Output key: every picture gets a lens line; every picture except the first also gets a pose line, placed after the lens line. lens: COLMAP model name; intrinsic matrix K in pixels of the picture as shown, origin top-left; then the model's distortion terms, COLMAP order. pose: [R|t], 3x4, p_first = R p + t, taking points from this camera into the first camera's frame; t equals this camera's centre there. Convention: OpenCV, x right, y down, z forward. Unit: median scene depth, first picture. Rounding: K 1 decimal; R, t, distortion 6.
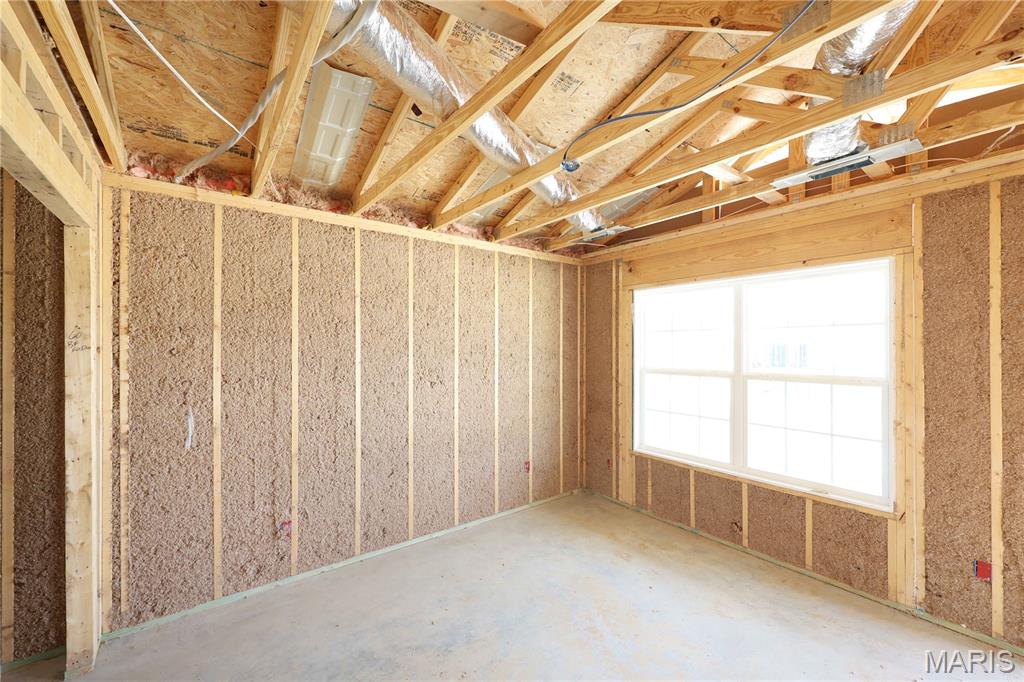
lens RADIAL K [[412.1, 0, 510.5], [0, 412.1, 342.6], [0, 0, 1]] dist [0.000604, 0.000060]
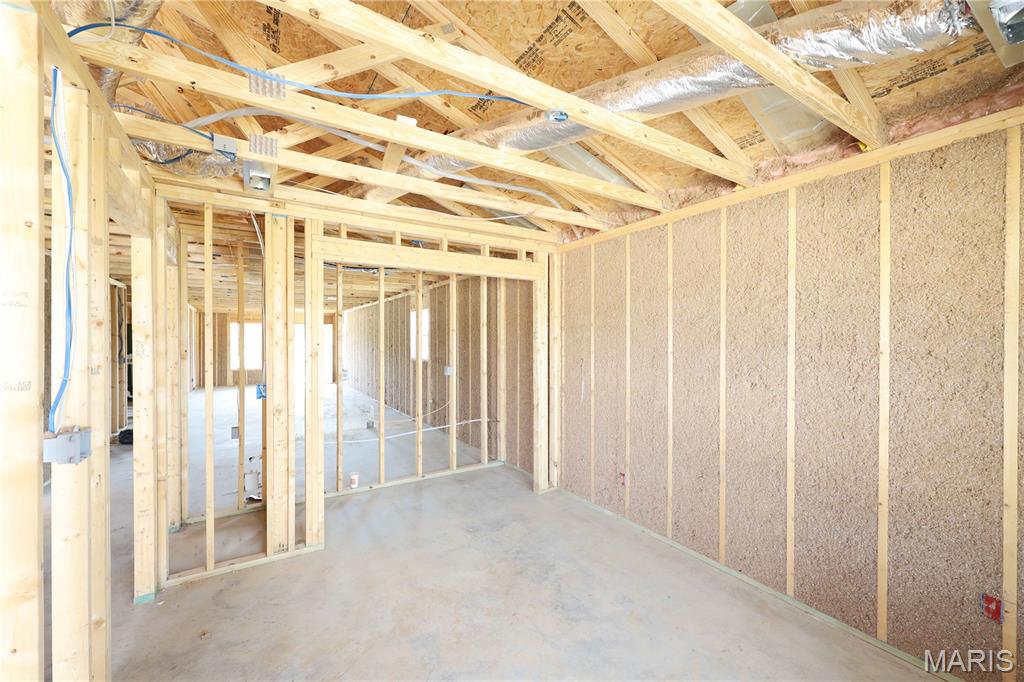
lens RADIAL K [[412.1, 0, 513.5], [0, 412.1, 337.8], [0, 0, 1]] dist [0.000604, 0.000060]
pose [[-0.087218, -0.003356, -0.996184, 0.692222], [0.008135, 0.999959, -0.004081, 0.012209], [0.996156, -0.008460, -0.087187, 0.699750]]
